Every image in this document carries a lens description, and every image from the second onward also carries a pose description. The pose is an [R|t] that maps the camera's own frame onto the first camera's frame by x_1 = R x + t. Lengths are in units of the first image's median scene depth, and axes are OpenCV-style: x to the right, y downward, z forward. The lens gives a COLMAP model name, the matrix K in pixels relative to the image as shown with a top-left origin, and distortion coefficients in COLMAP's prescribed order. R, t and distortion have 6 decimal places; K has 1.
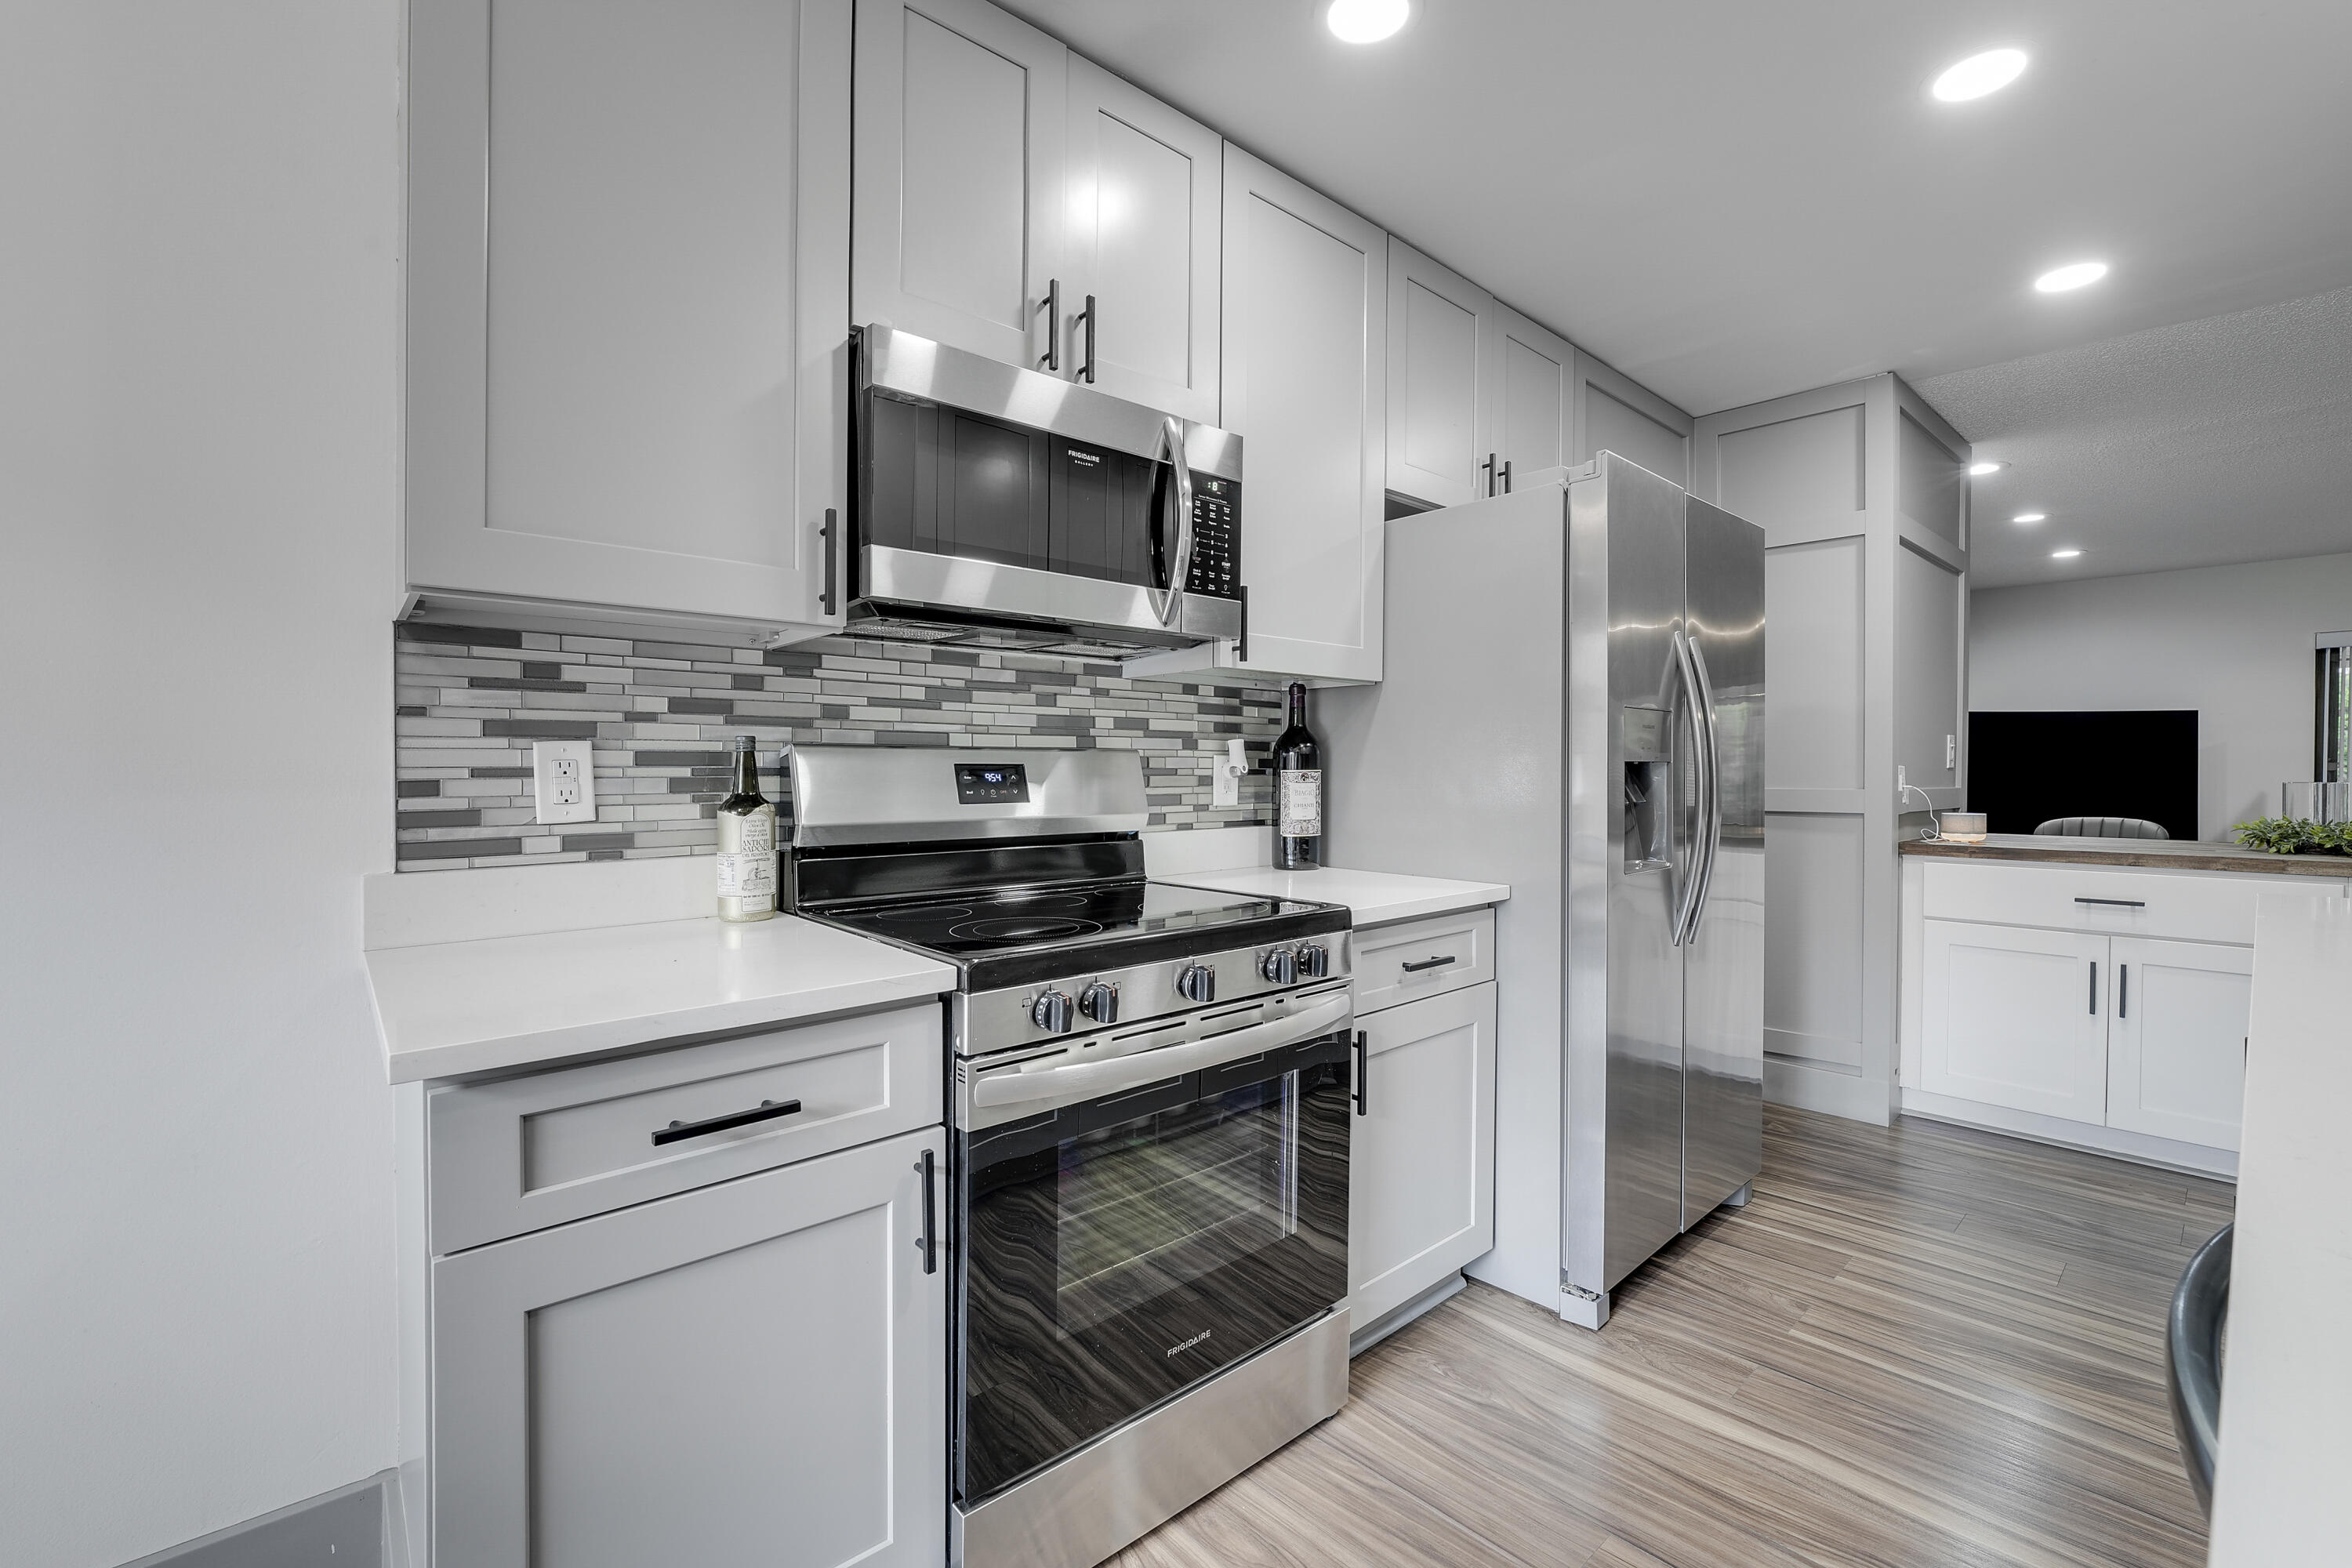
lens RADIAL K [[998.2, 0, 1194.8], [0, 998.2, 792.1], [0, 0, 1]] dist [-0.012711, 0.000511]
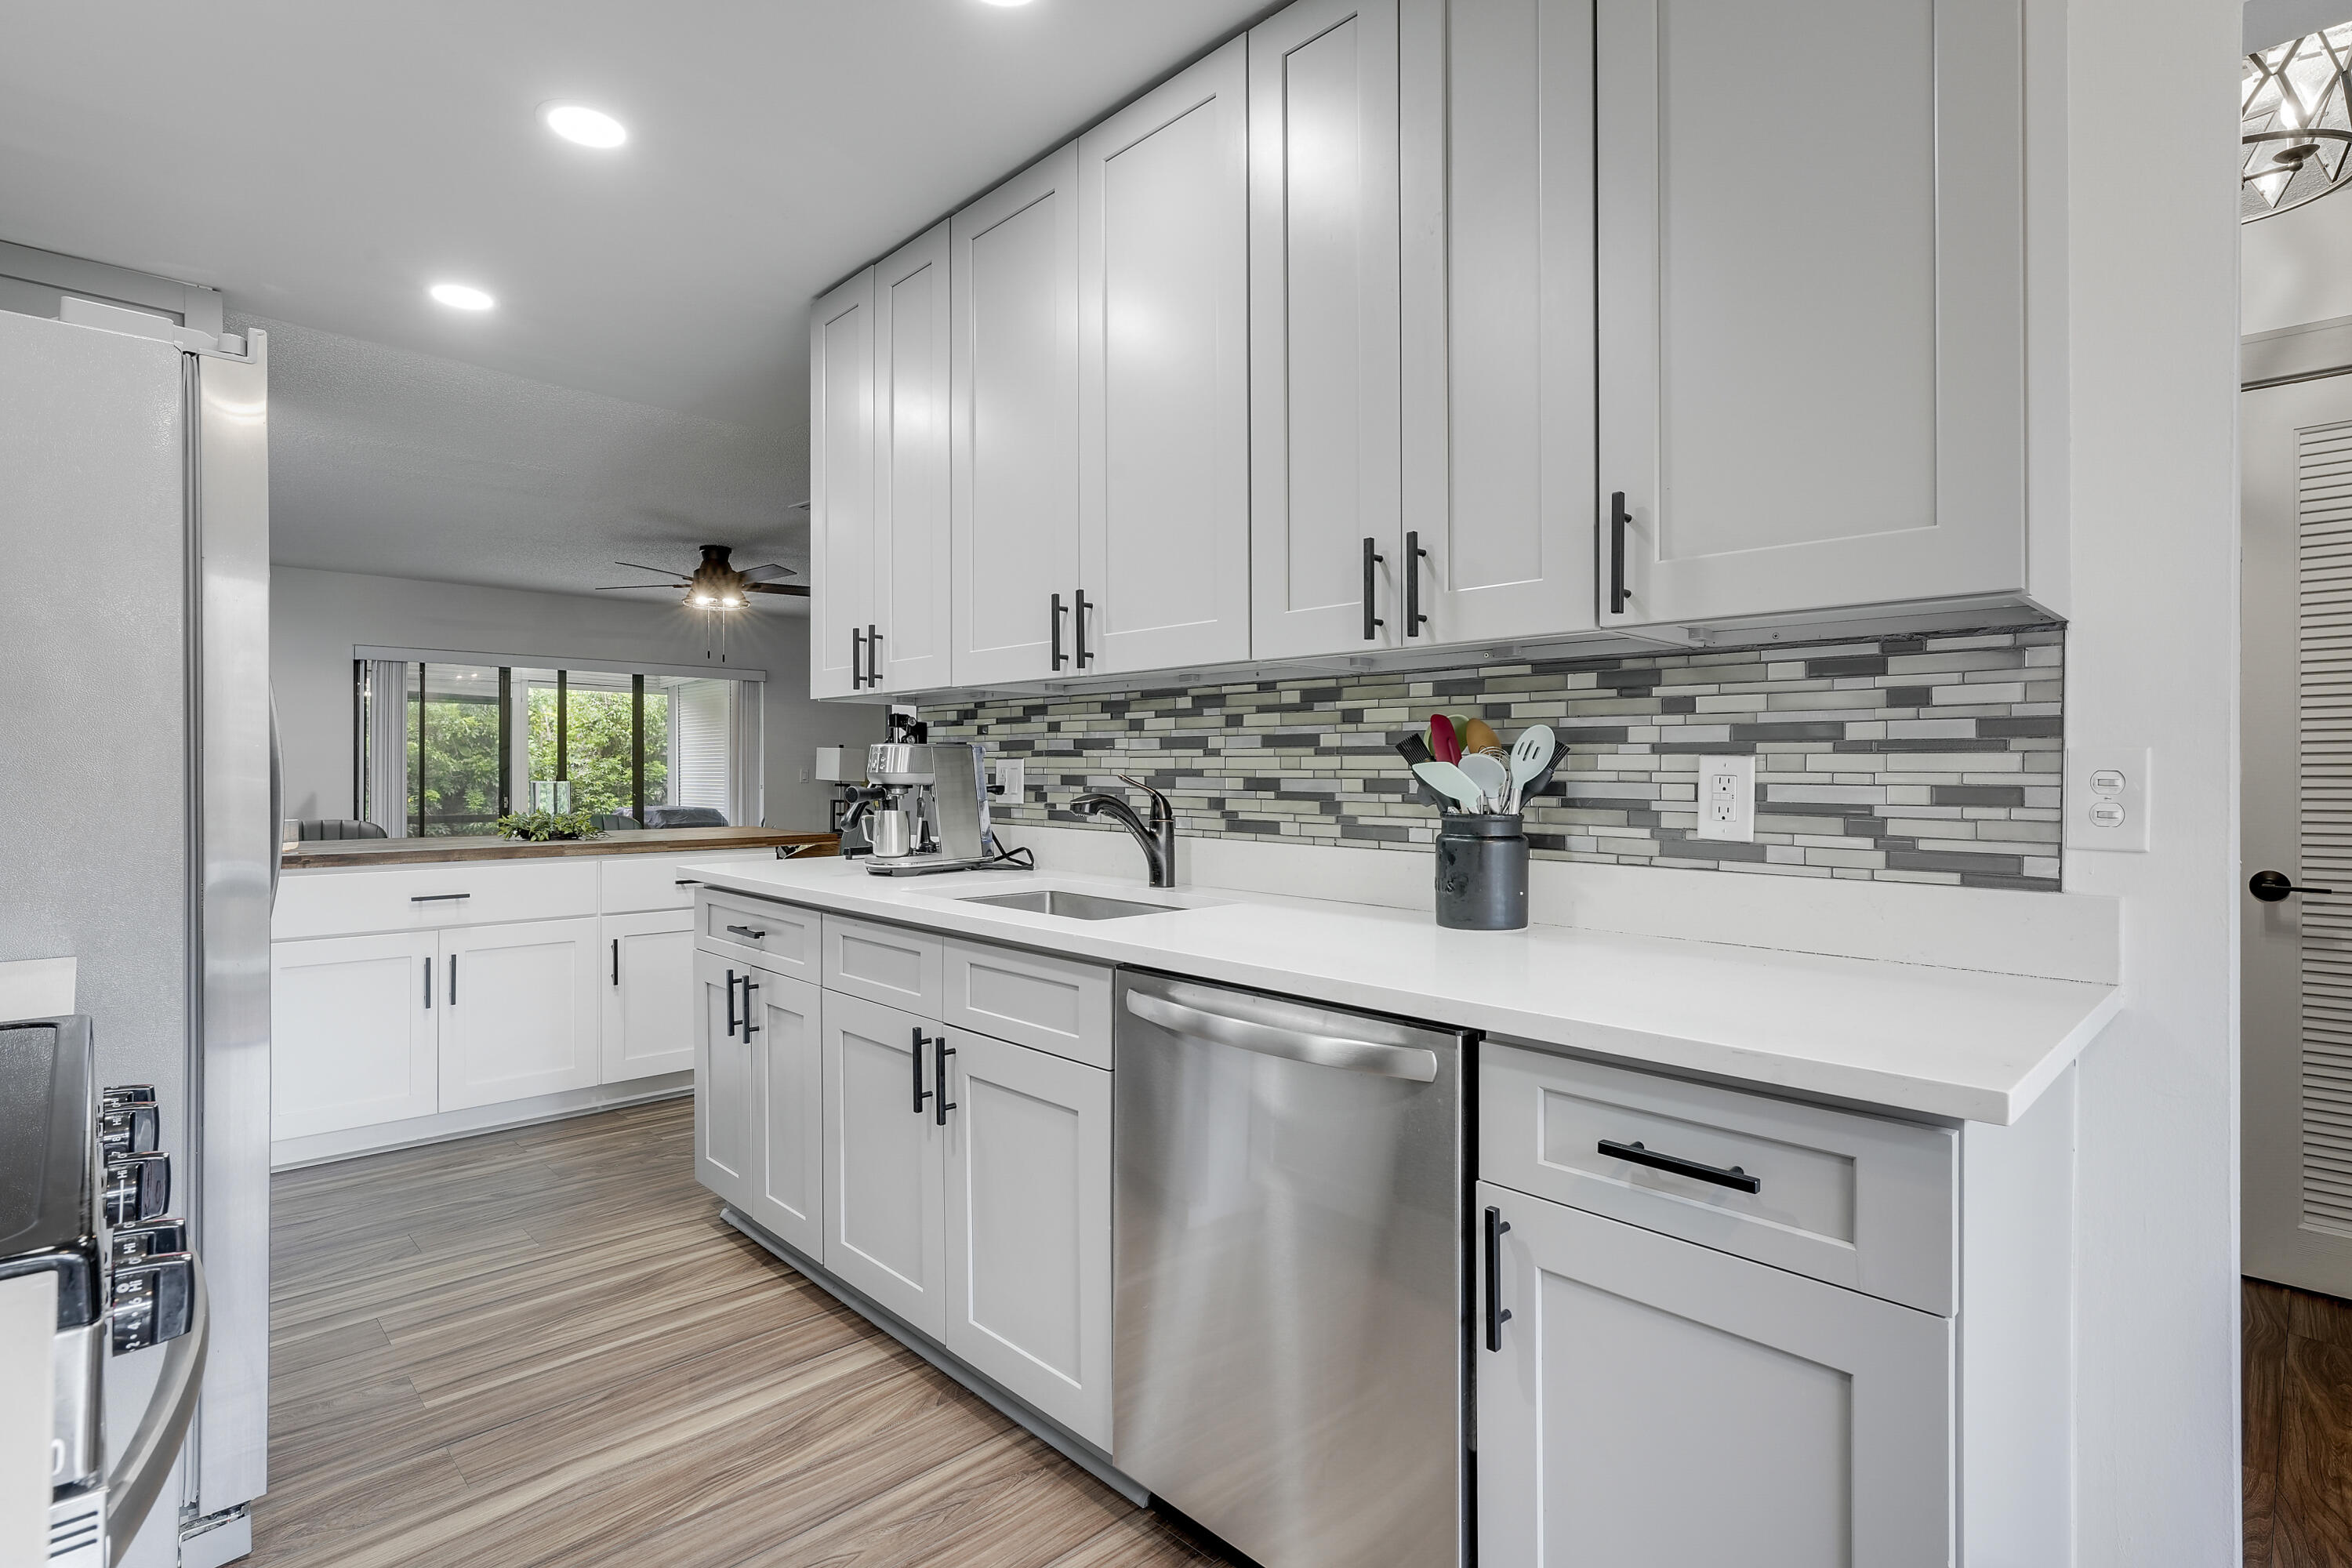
lens RADIAL K [[1151.5, 0, 1177.0], [0, 1151.5, 779.2], [0, 0, 1]] dist [-0.005562, 0.001656]
pose [[-0.020873, -0.002669, 0.999779, -0.467523], [0.015339, 0.999878, 0.002989, -0.007251], [-0.999664, 0.015398, -0.020829, 0.368123]]
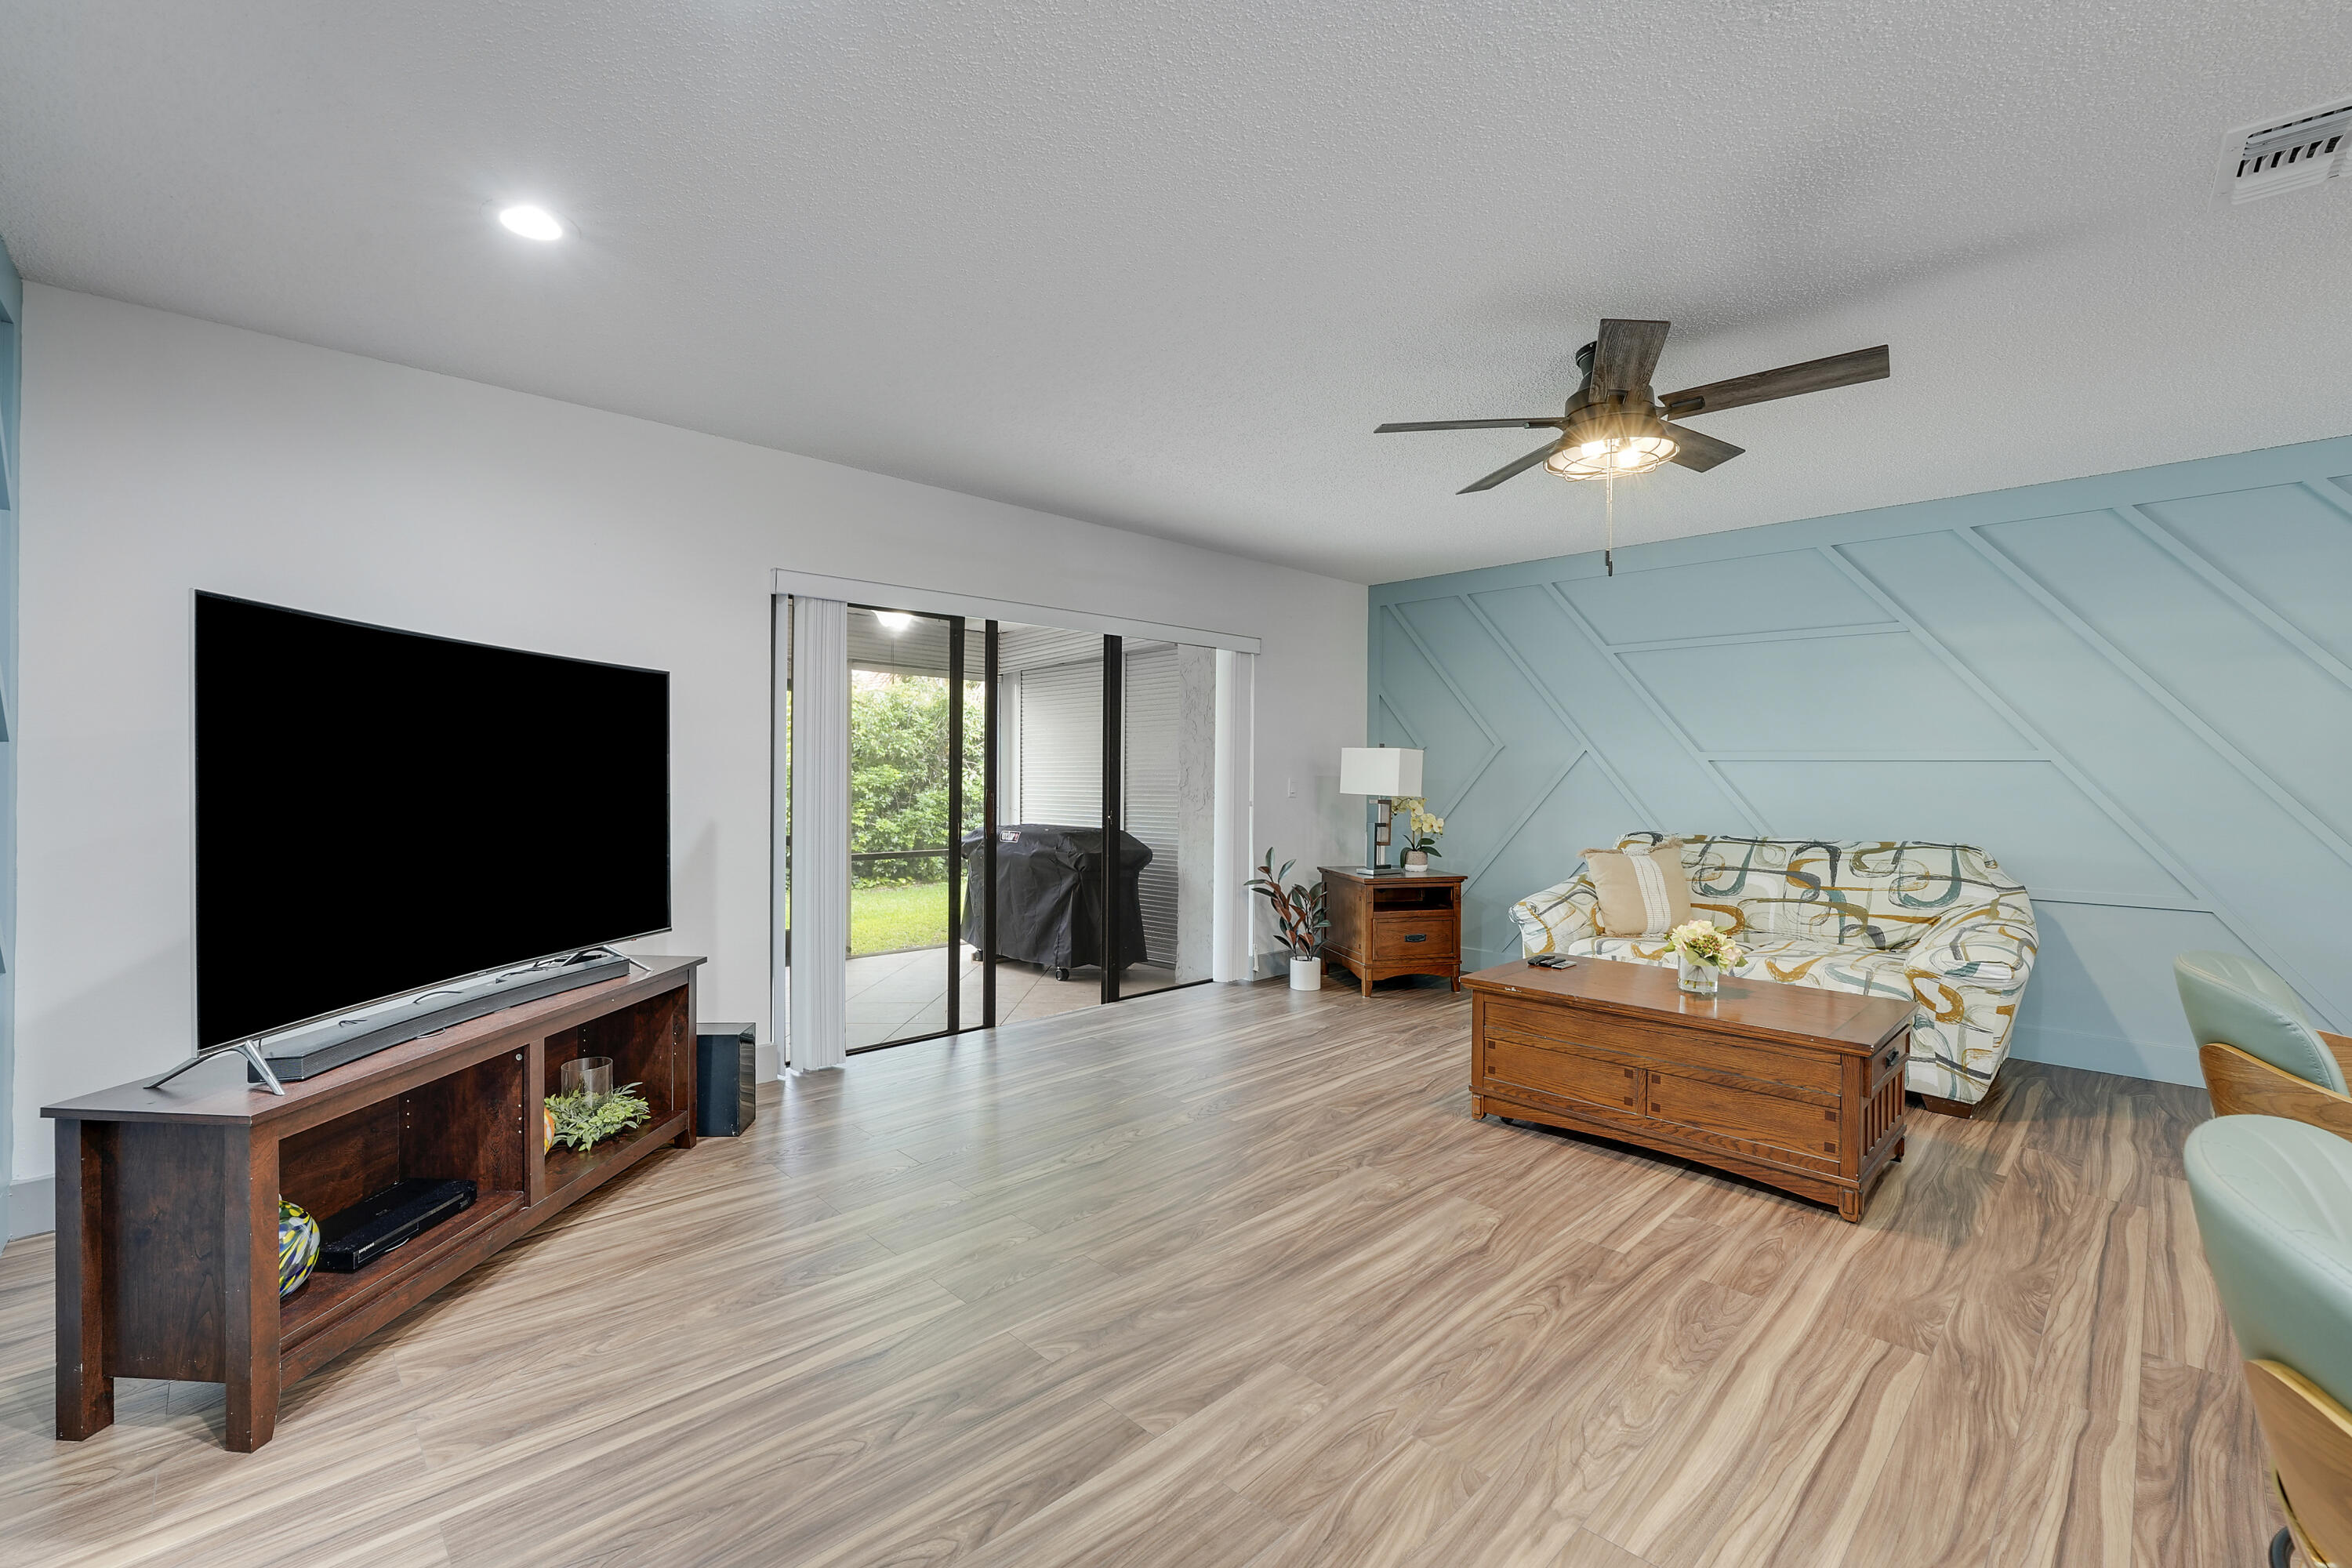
lens RADIAL K [[998.2, 0, 1178.0], [0, 998.2, 779.6], [0, 0, 1]] dist [-0.012711, 0.000511]
pose [[-0.027287, -0.002289, 0.999625, 1.528102], [0.013606, 0.999904, 0.002662, -0.070143], [-0.999535, 0.013673, -0.027253, 2.372877]]
